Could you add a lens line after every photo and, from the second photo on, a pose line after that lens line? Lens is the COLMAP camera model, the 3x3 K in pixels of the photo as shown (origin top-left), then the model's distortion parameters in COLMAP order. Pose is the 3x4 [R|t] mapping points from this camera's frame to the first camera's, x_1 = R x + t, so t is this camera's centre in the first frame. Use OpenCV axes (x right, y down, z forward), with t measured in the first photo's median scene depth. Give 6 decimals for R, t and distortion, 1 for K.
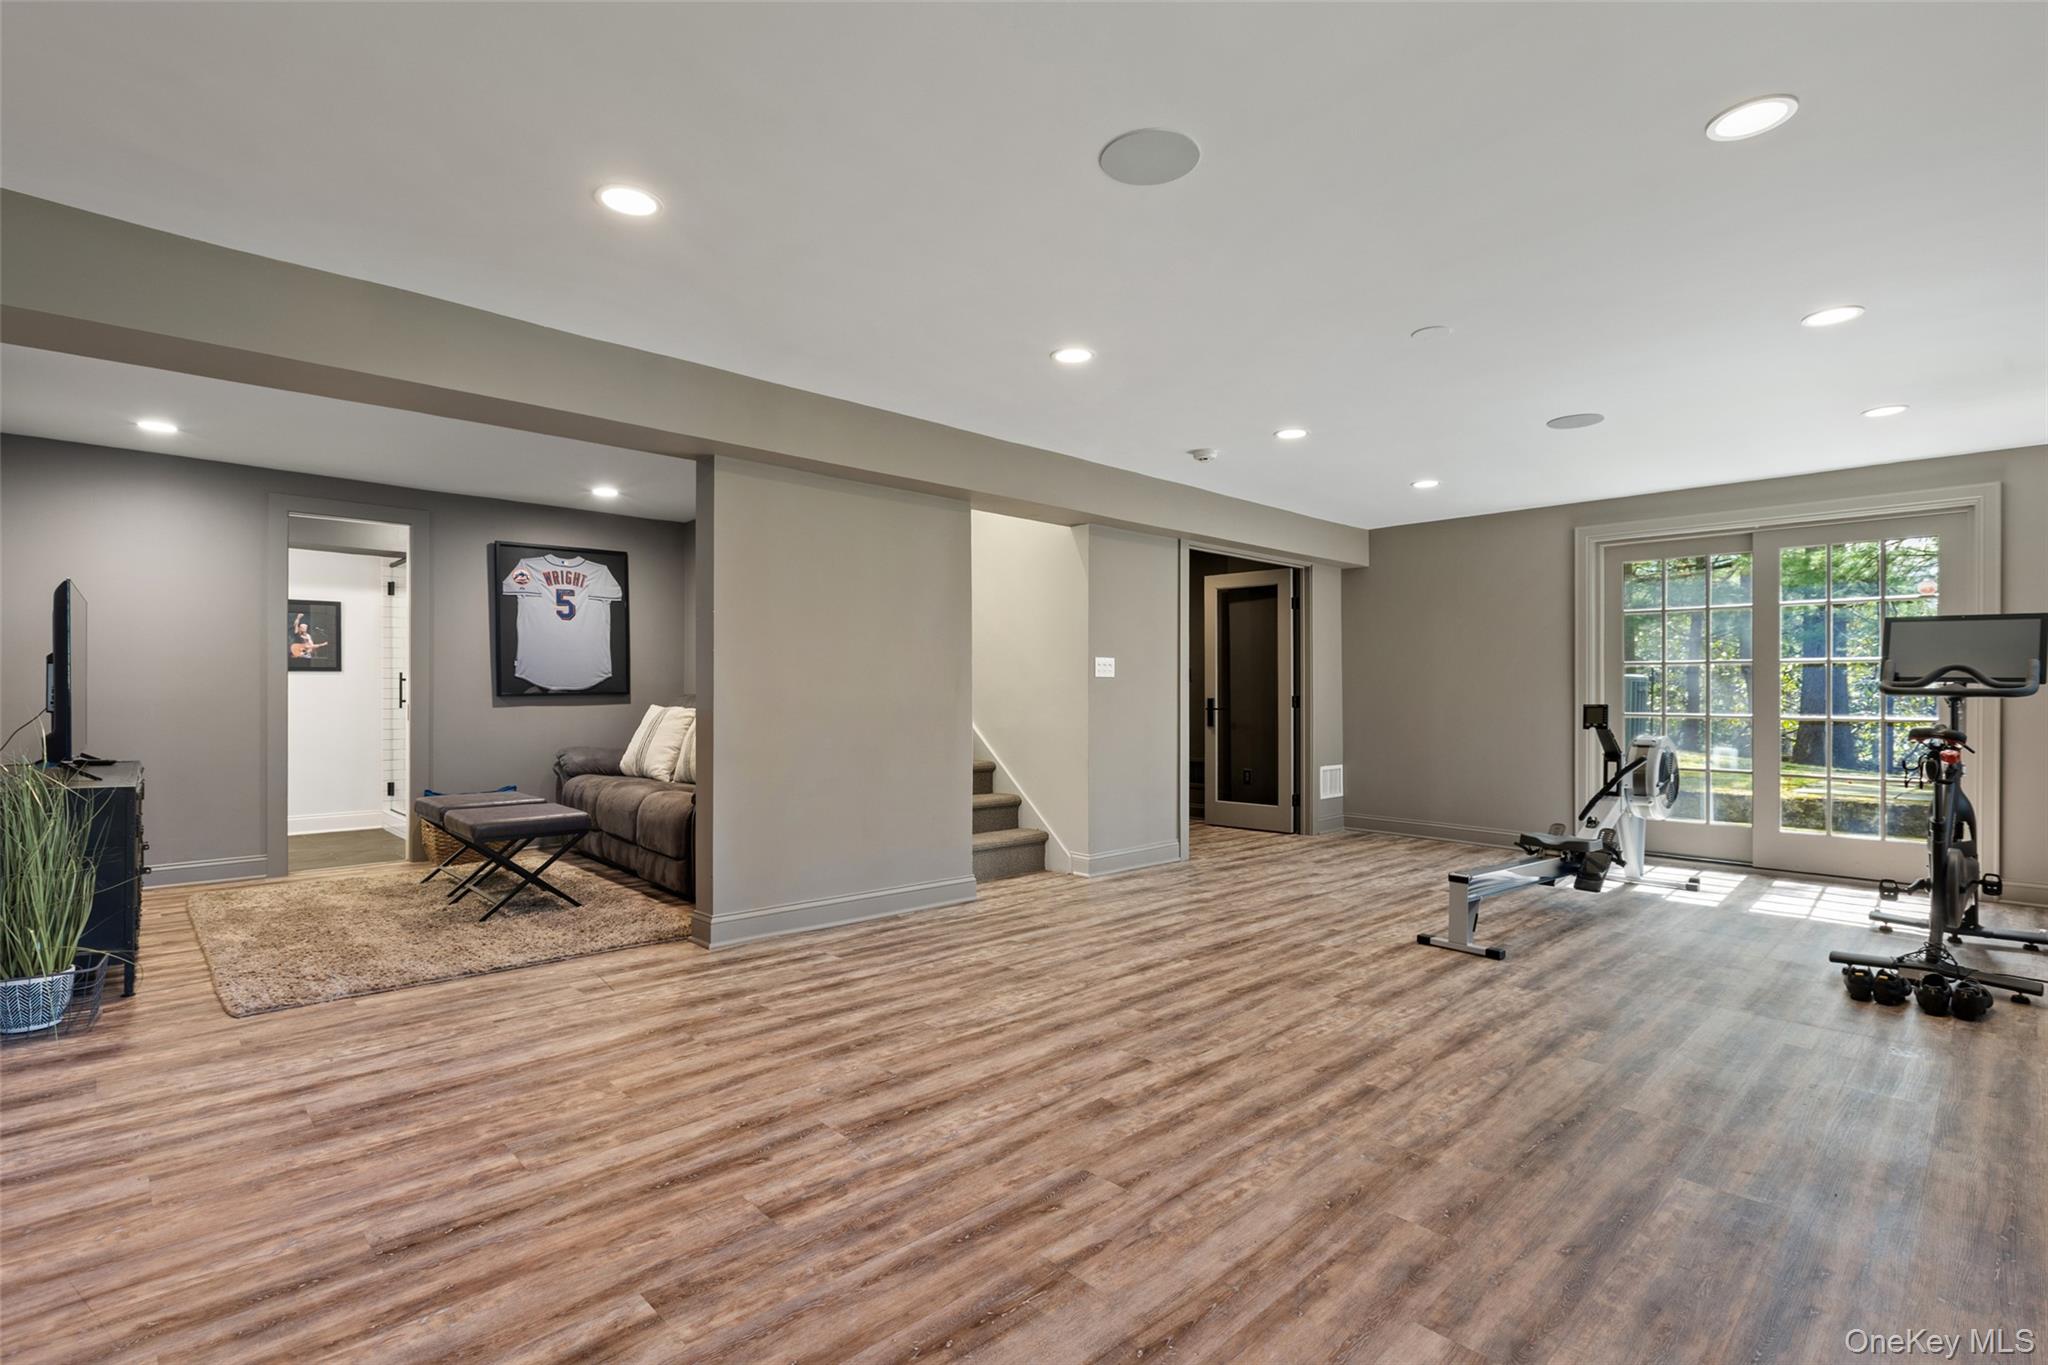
lens RADIAL K [[967.8, 0, 1021.6], [0, 967.8, 692.8], [0, 0, 1]] dist [-0.003350, -0.000227]
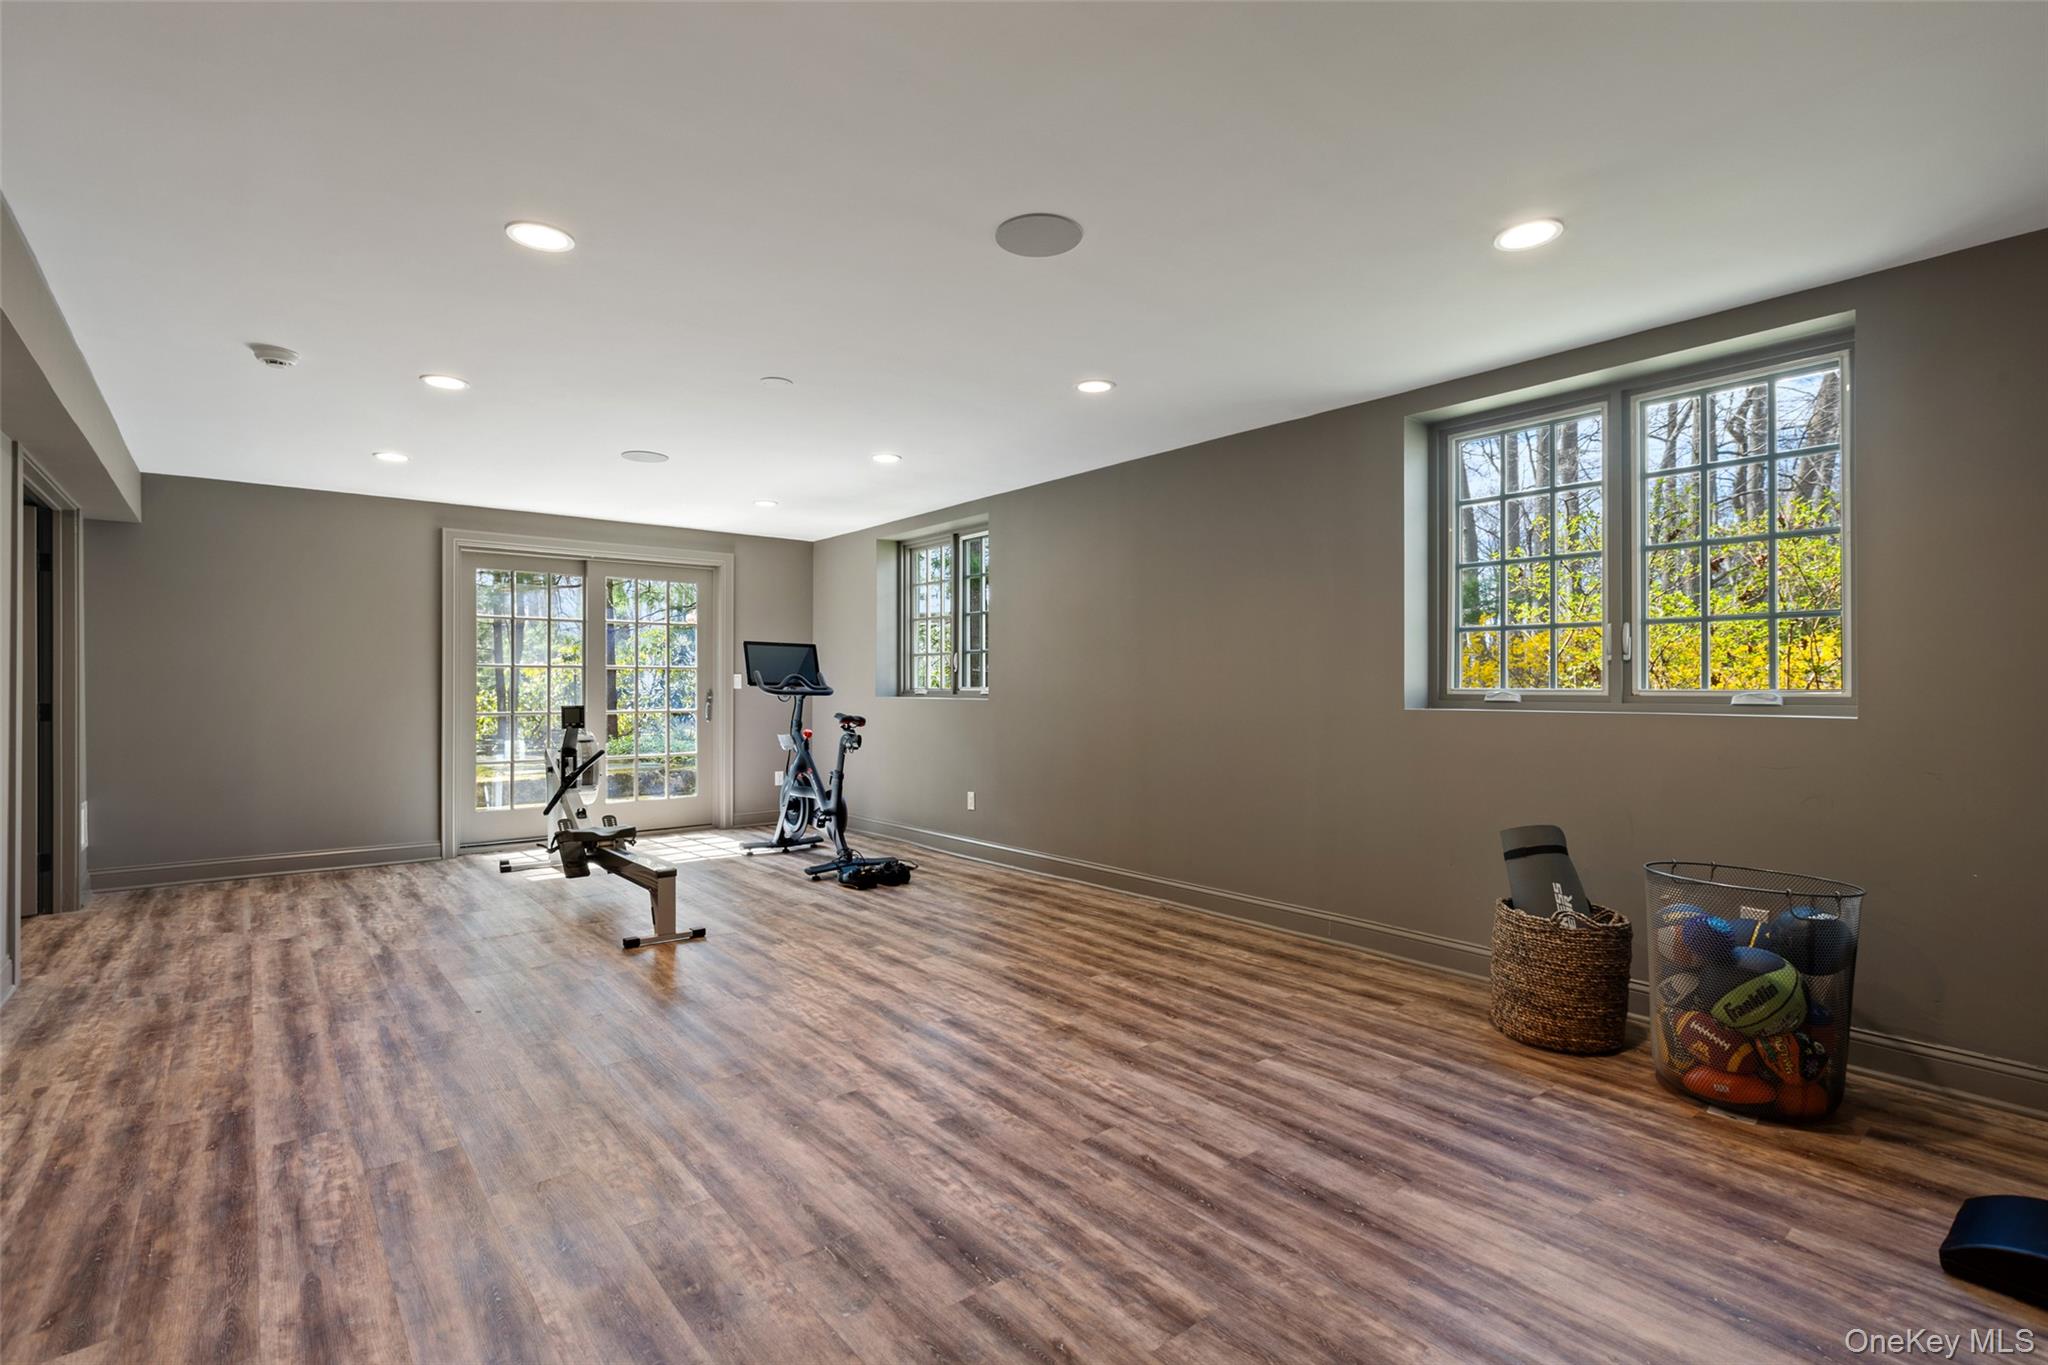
lens RADIAL K [[937.6, 0, 1018.7], [0, 937.6, 679.2], [0, 0, 1]] dist [0.004085, -0.000590]
pose [[0.072015, 0.004055, 0.997395, -0.829824], [0.001220, 0.999991, -0.004154, -0.025049], [-0.997403, 0.001516, 0.072009, 0.813762]]
